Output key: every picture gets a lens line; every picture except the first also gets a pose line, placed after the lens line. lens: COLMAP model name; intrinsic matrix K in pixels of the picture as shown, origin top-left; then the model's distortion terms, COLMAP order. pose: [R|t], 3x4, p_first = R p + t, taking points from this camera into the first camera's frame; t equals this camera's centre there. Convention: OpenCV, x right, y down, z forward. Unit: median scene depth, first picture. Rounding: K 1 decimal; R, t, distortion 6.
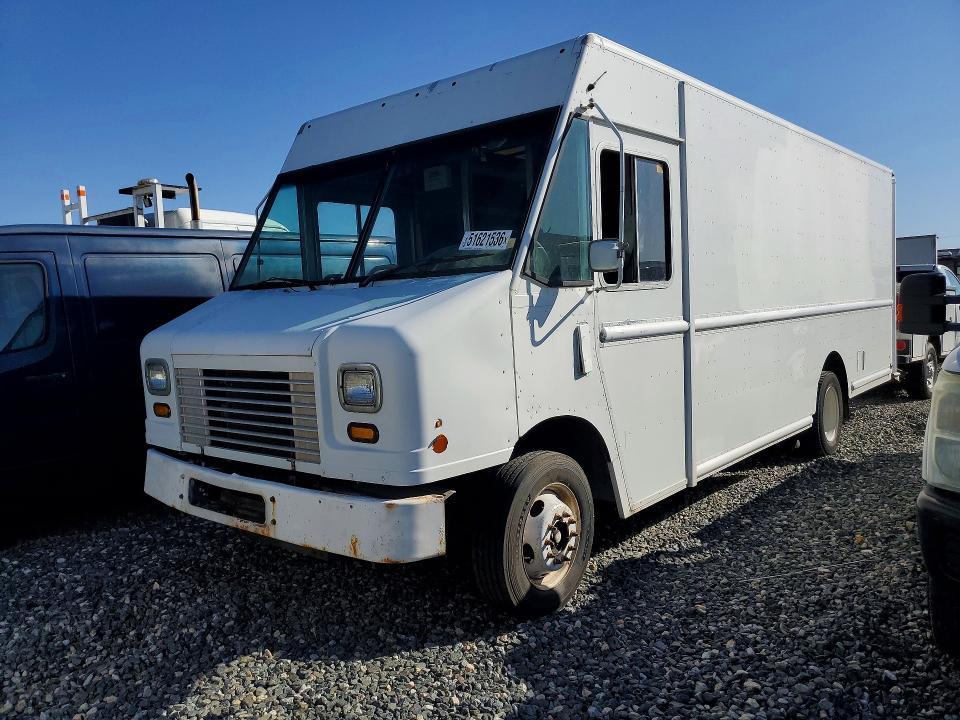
lens RADIAL K [[747.8, 0, 478.2], [0, 747.8, 356.4], [0, 0, 1]] dist [0.011991, 0.000163]
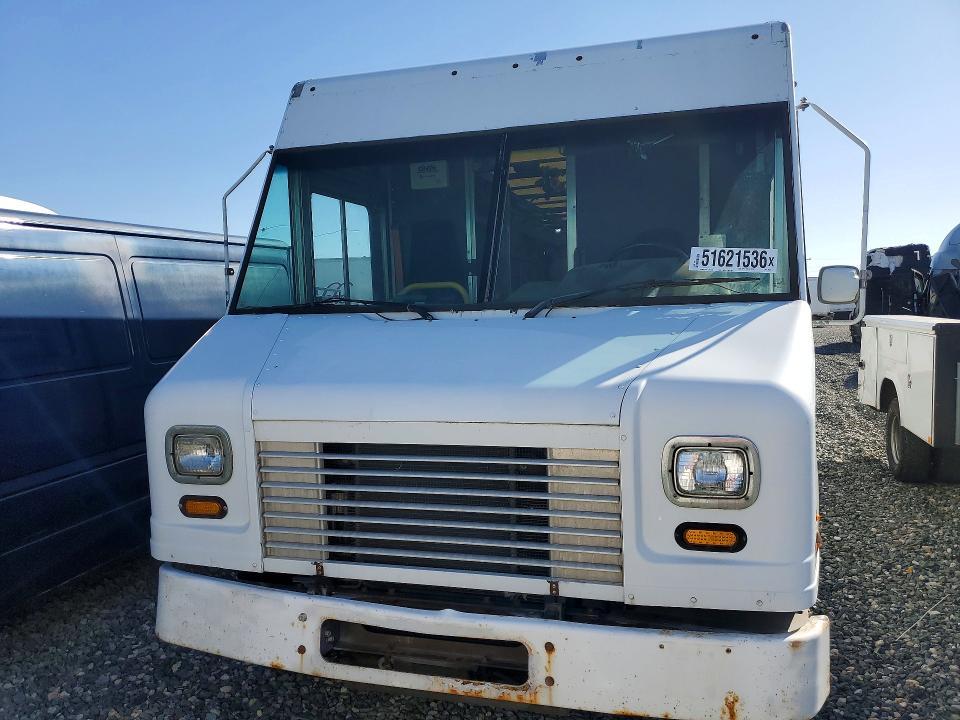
lens RADIAL K [[747.8, 0, 481.6], [0, 747.8, 362.6], [0, 0, 1]] dist [0.011991, 0.000163]
pose [[0.916291, -0.011285, 0.400355, -0.497966], [0.015199, 0.999863, -0.006604, -0.044635], [-0.400226, 0.012136, 0.916336, 0.361842]]
